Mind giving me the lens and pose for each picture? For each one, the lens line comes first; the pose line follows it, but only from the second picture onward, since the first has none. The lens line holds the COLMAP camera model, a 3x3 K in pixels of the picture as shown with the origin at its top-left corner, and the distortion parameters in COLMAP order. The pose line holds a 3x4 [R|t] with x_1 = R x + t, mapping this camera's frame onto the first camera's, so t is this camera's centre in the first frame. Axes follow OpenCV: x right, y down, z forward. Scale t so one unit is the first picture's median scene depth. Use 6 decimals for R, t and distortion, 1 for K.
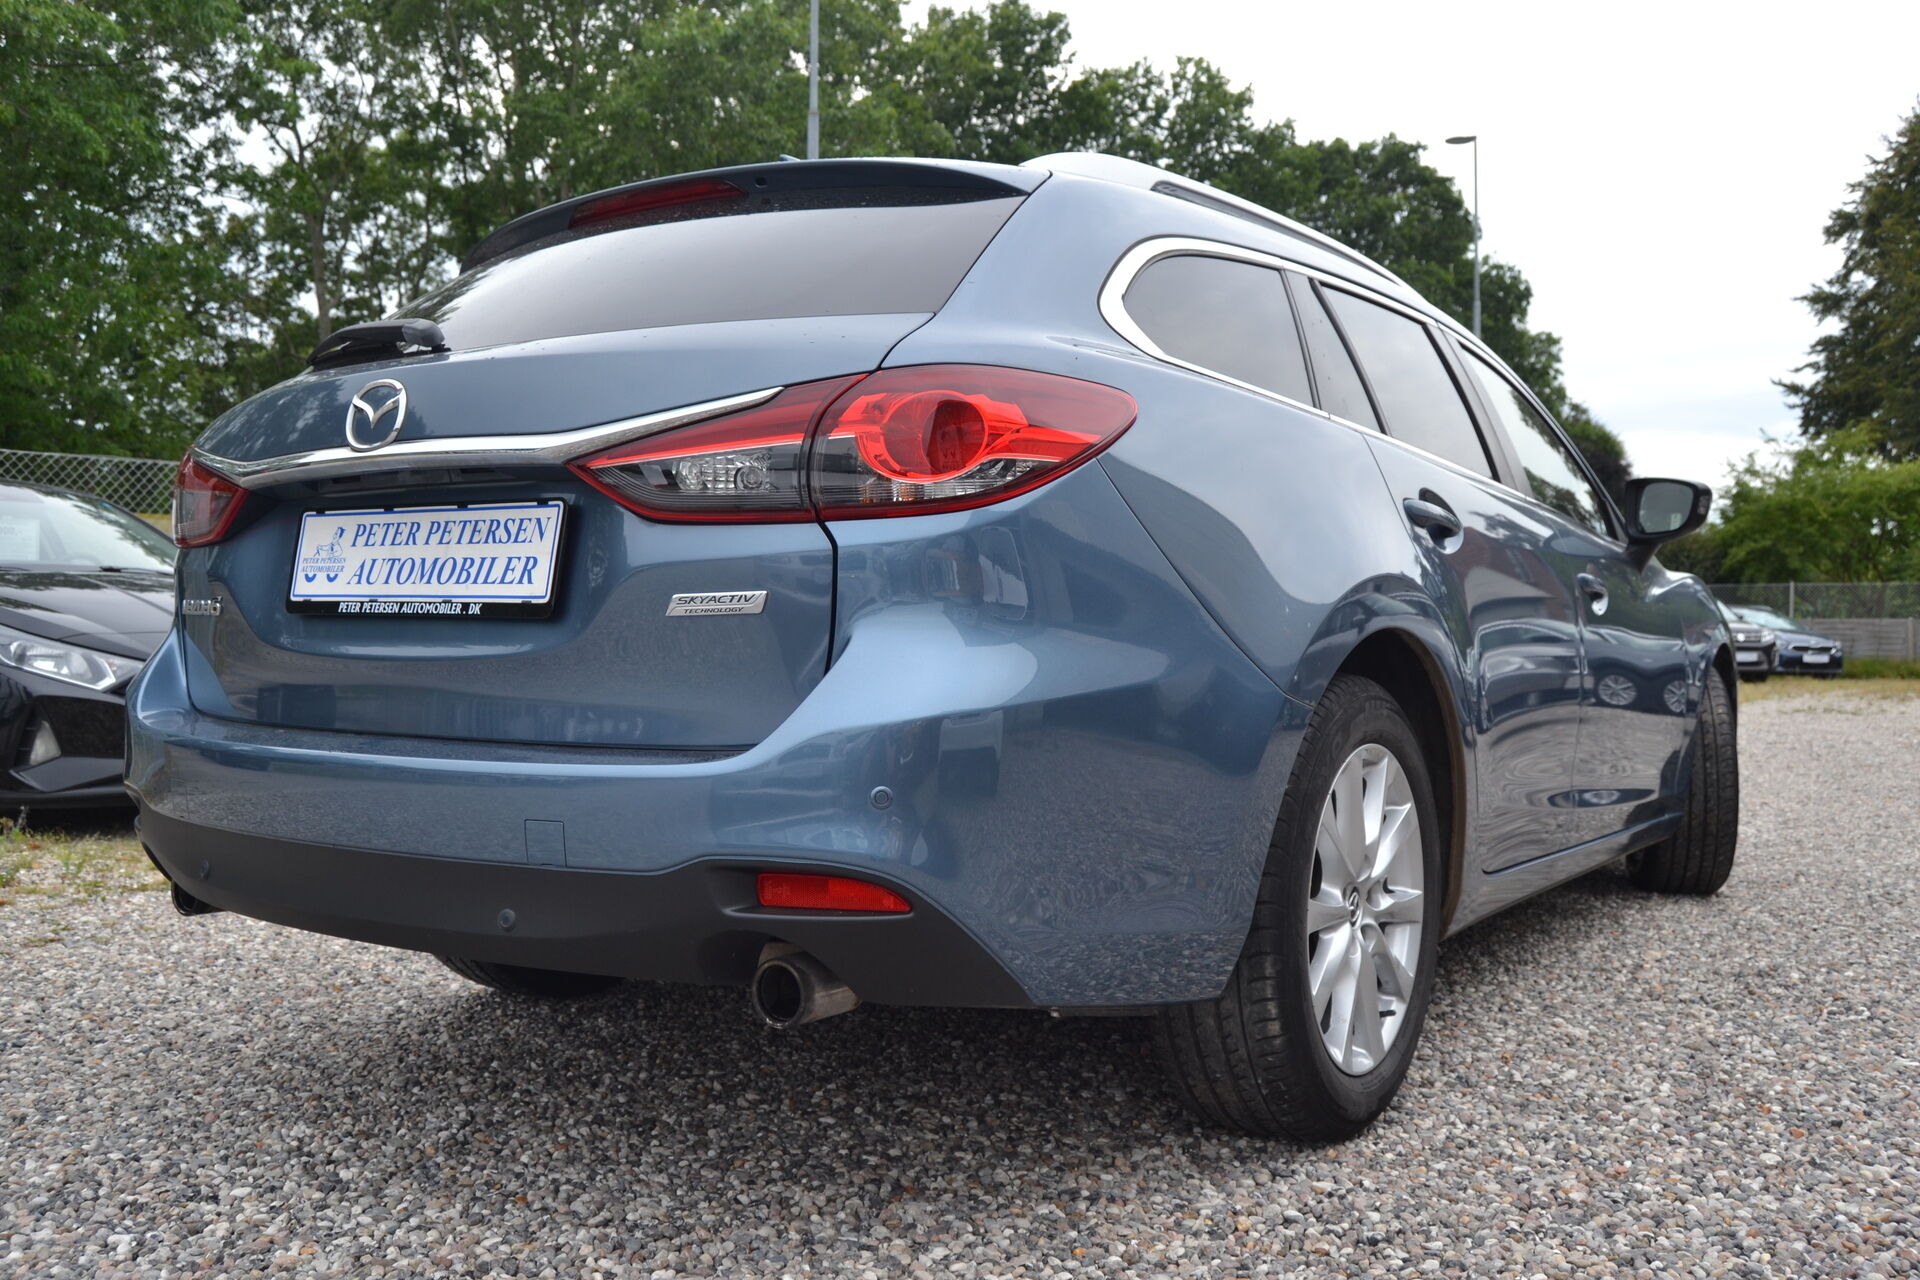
lens RADIAL K [[1675.1, 0, 960.0], [0, 1675.1, 640.0], [0, 0, 1]] dist [-0.070454, 0.012627]
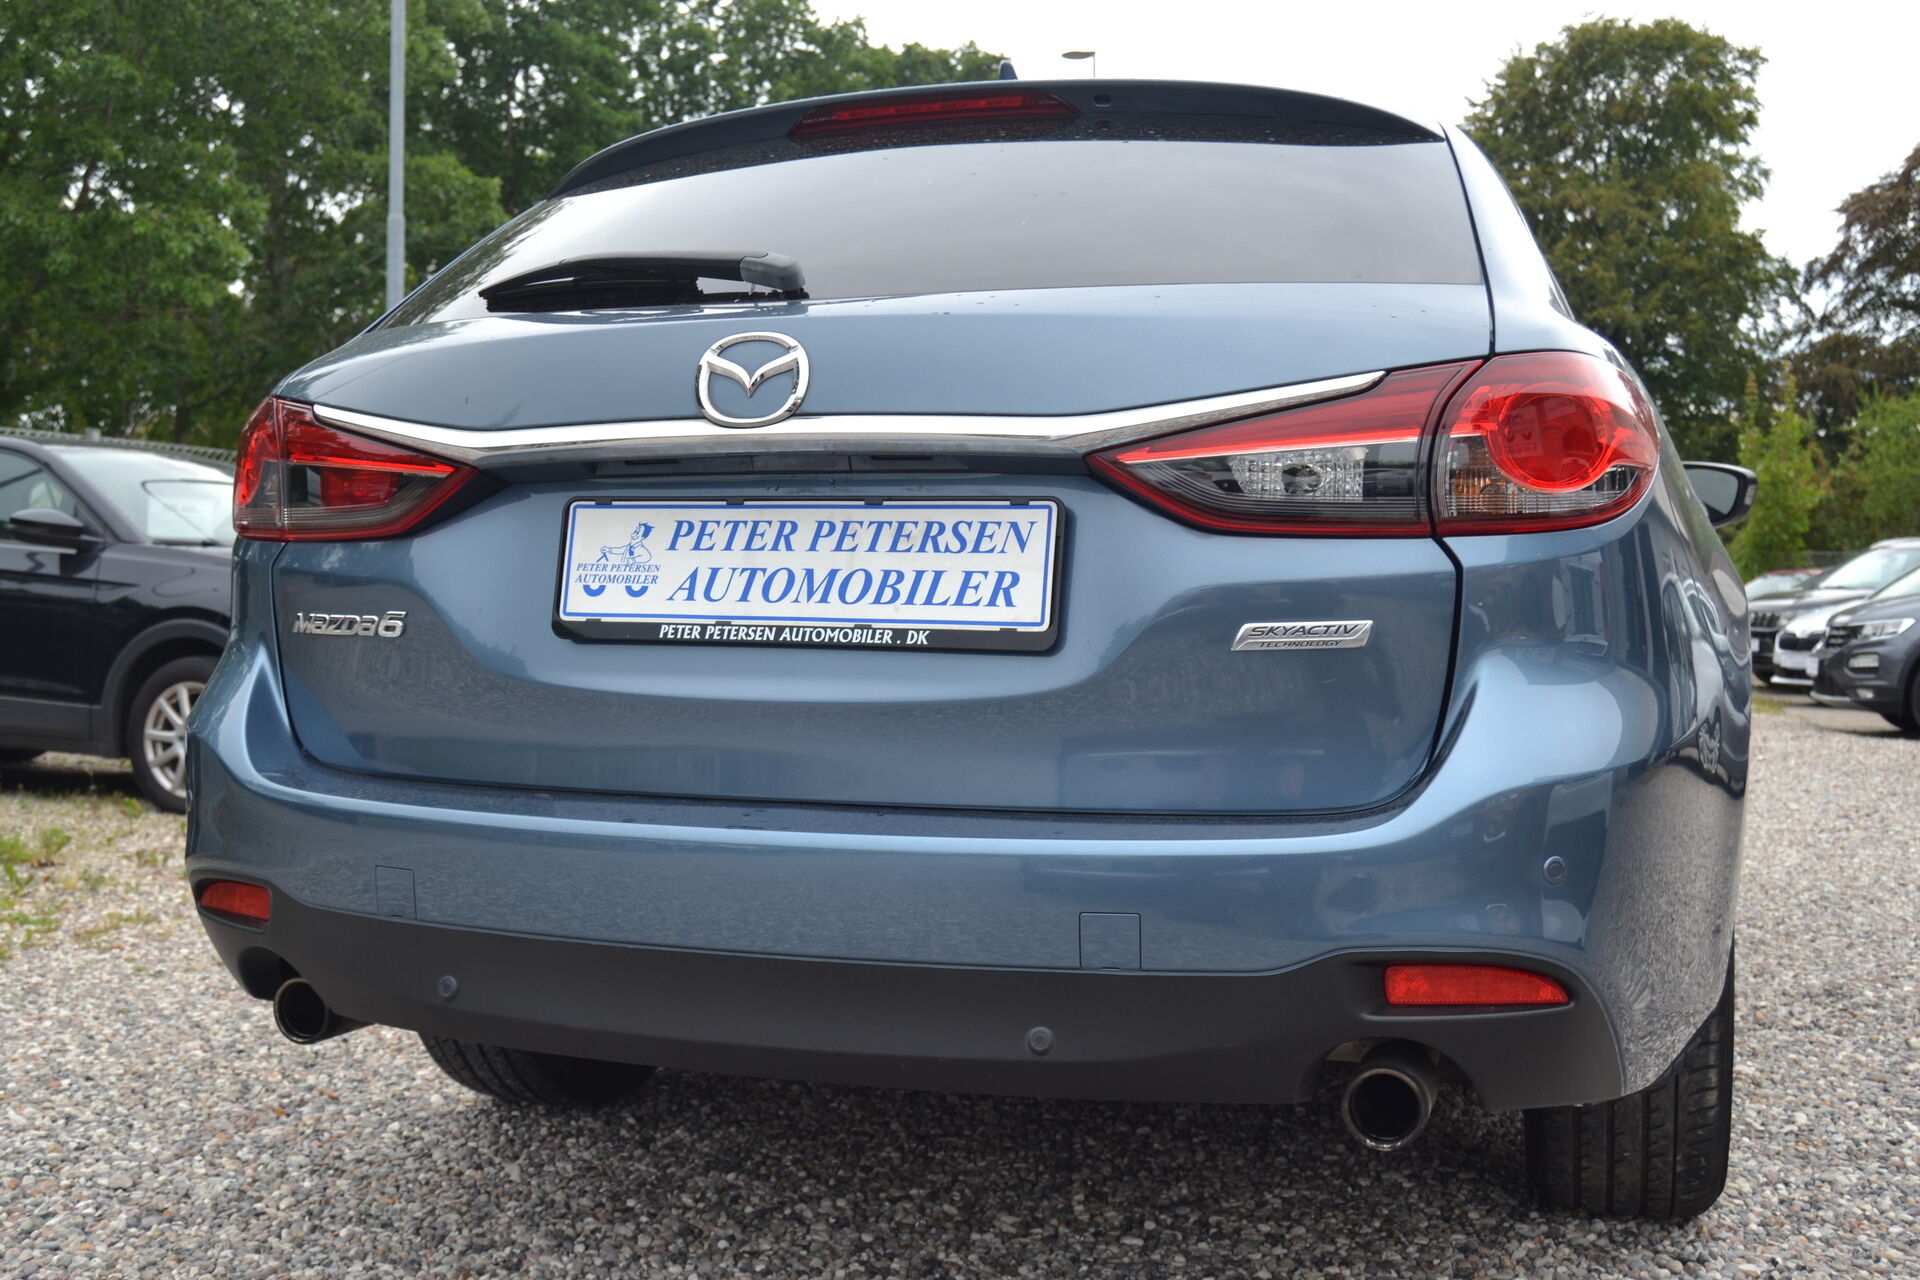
lens RADIAL K [[1933.5, 0, 953.7], [0, 1933.5, 638.3], [0, 0, 1]] dist [-0.071360, 0.035576]
pose [[0.966246, -0.004307, 0.257585, -0.485401], [0.000513, 0.999890, 0.014795, -0.030274], [-0.257620, -0.014164, 0.966142, 0.124012]]
